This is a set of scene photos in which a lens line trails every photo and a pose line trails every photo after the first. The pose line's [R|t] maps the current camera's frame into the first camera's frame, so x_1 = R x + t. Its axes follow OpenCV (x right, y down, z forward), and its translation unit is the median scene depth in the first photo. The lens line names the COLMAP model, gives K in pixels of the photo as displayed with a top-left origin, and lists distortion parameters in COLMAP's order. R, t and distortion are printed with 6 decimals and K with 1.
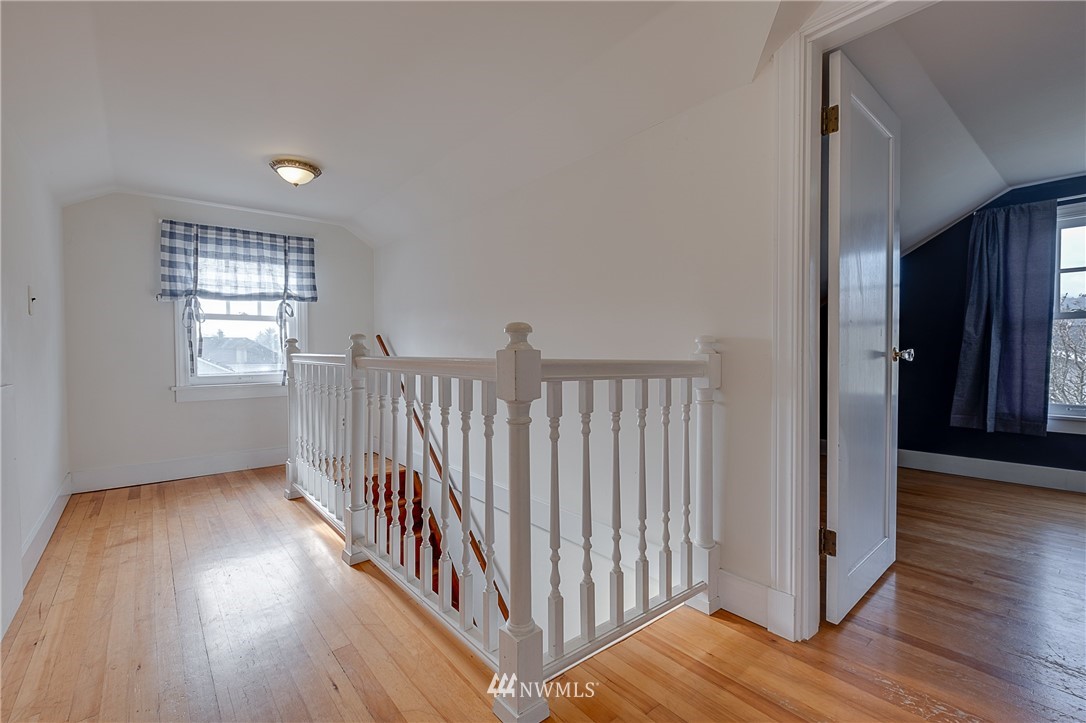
lens RADIAL K [[460.2, 0, 541.0], [0, 460.2, 357.3], [0, 0, 1]] dist [0.002052, -0.000236]
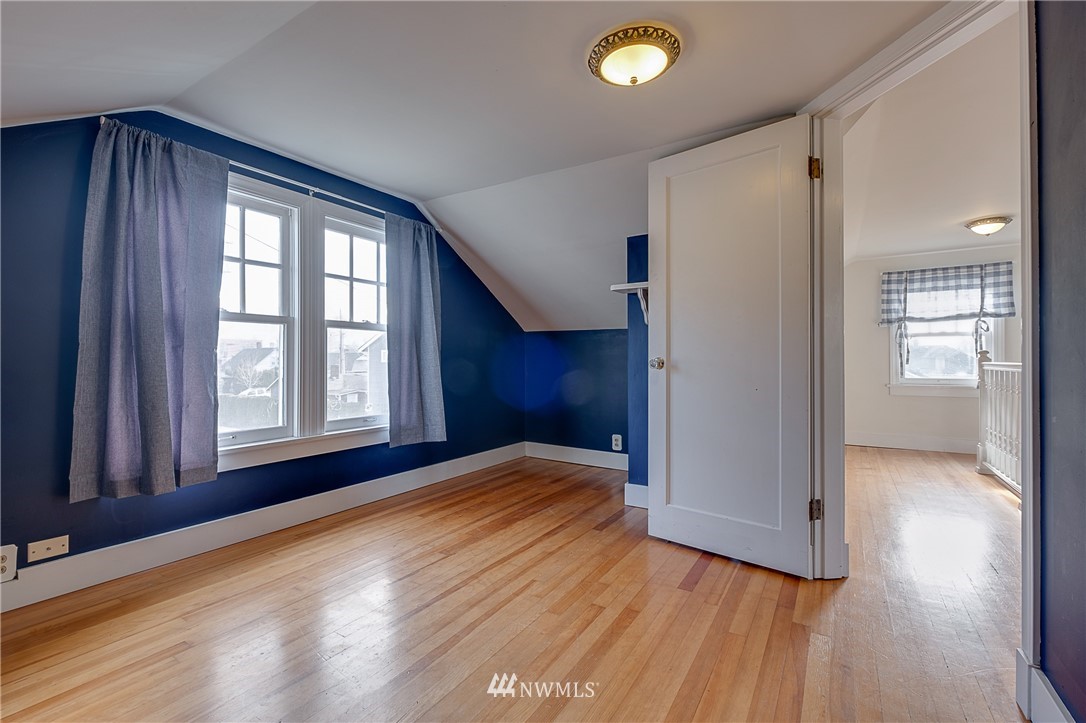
lens RADIAL K [[460.2, 0, 541.0], [0, 460.2, 357.3], [0, 0, 1]] dist [0.002052, -0.000236]
pose [[0.276641, -0.001763, -0.960972, 0.297740], [-0.017950, 0.999814, -0.007002, 0.007961], [0.960806, 0.019186, 0.276558, -0.457020]]
